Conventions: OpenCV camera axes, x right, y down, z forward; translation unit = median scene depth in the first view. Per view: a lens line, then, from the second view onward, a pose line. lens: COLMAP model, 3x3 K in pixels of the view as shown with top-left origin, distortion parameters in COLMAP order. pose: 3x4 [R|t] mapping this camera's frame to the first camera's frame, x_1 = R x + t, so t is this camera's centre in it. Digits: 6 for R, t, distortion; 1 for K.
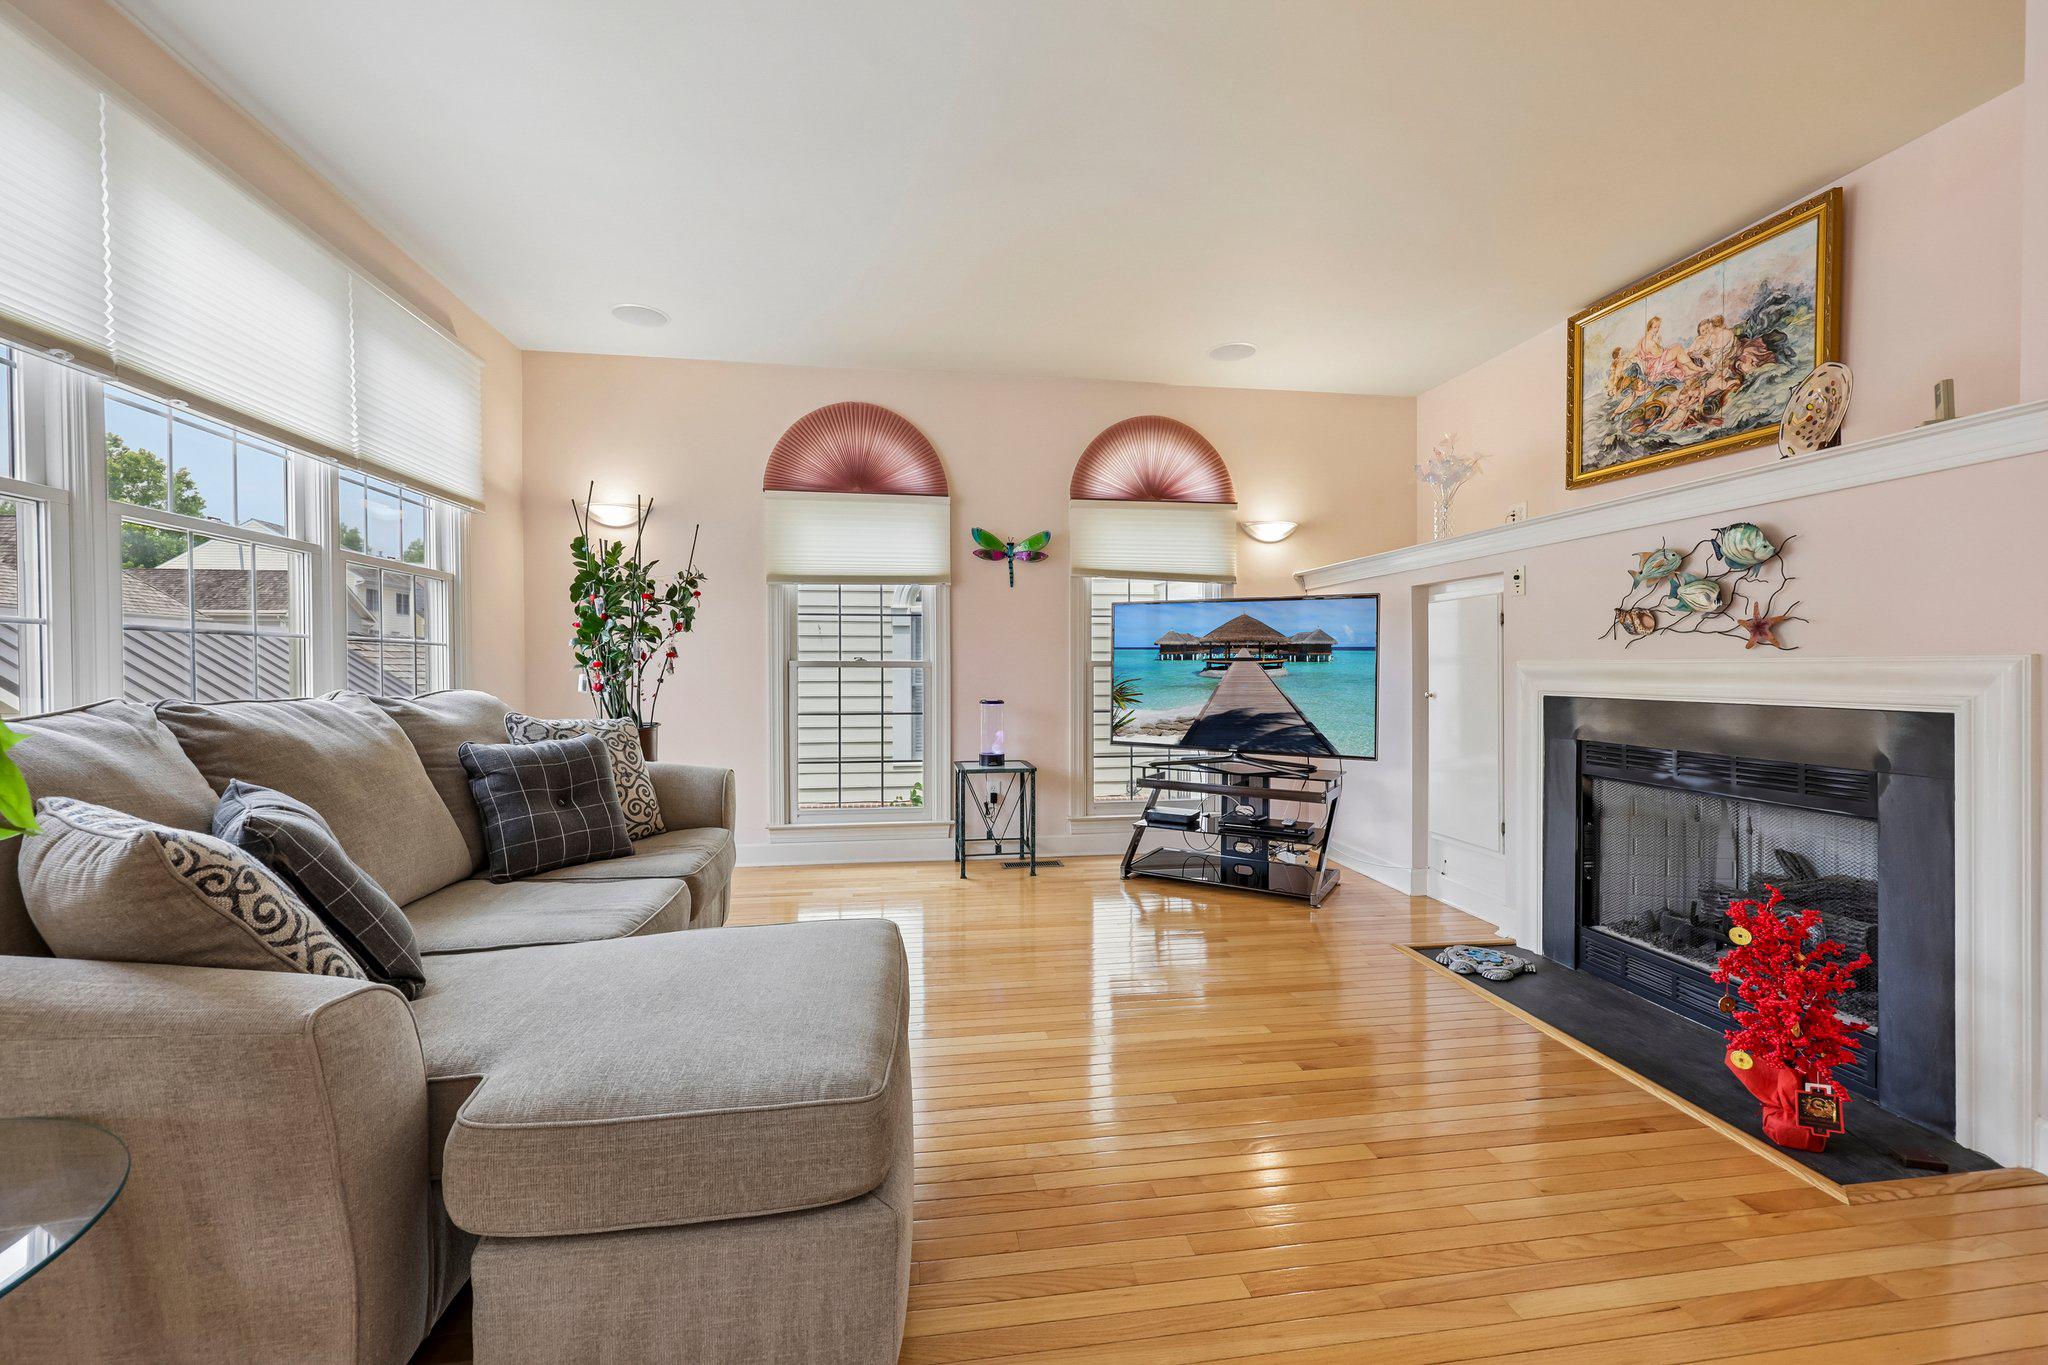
lens RADIAL K [[823.9, 0, 1024.0], [0, 823.9, 682.5], [0, 0, 1]] dist [0.000460, 0.000073]
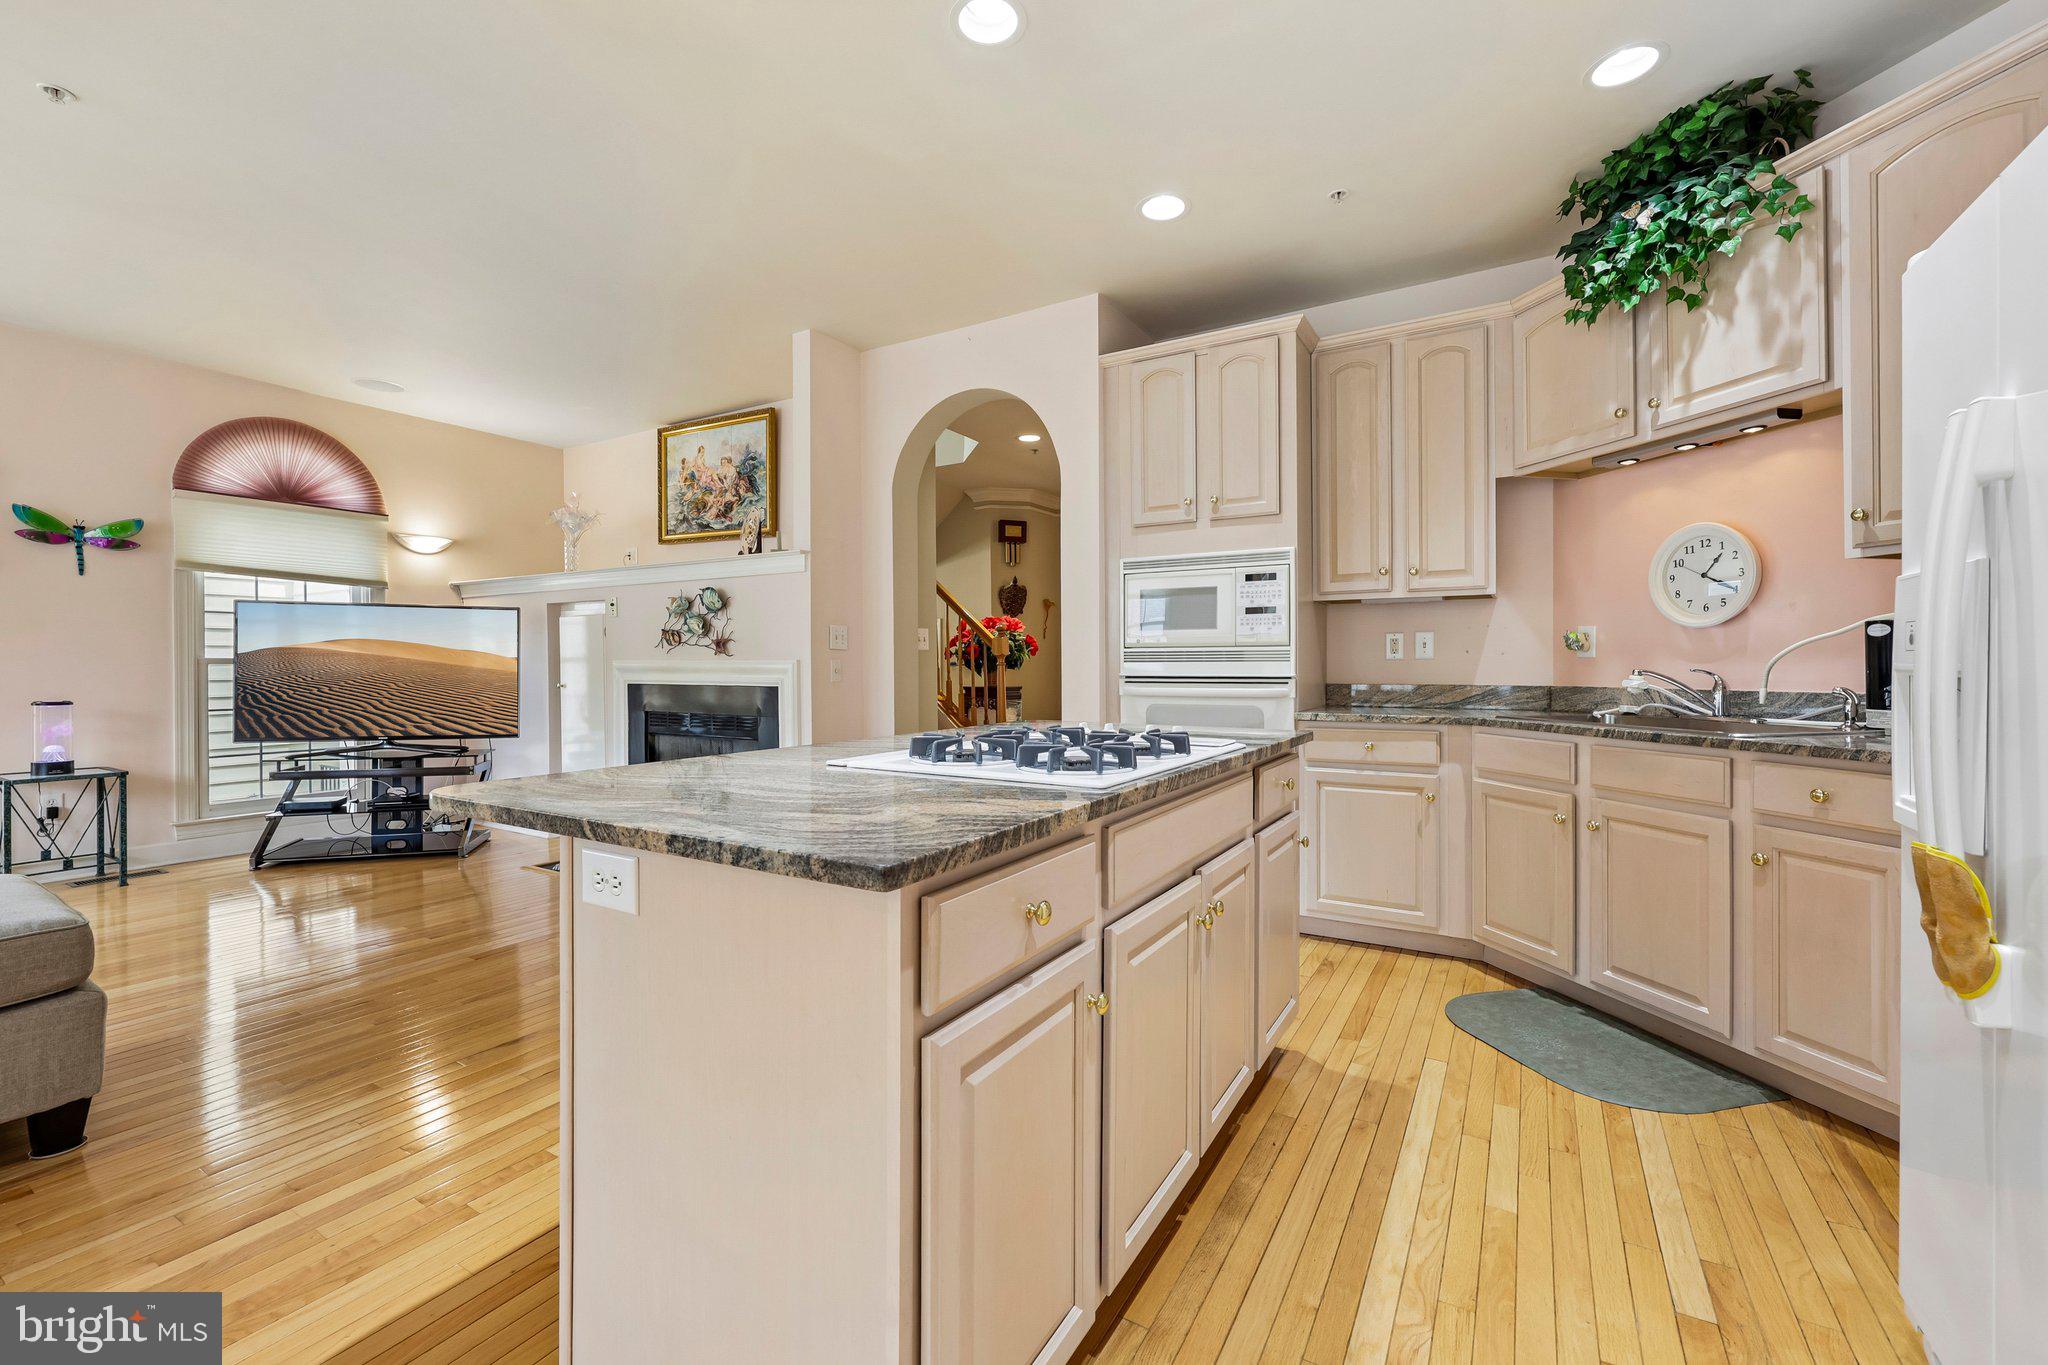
lens RADIAL K [[839.6, 0, 1028.2], [0, 839.6, 672.8], [0, 0, 1]] dist [0.000450, -0.000214]
pose [[0.634166, -0.005803, 0.773175, -0.082864], [0.012800, 0.999914, -0.002994, 0.008077], [-0.773091, 0.011795, 0.634185, -0.458084]]
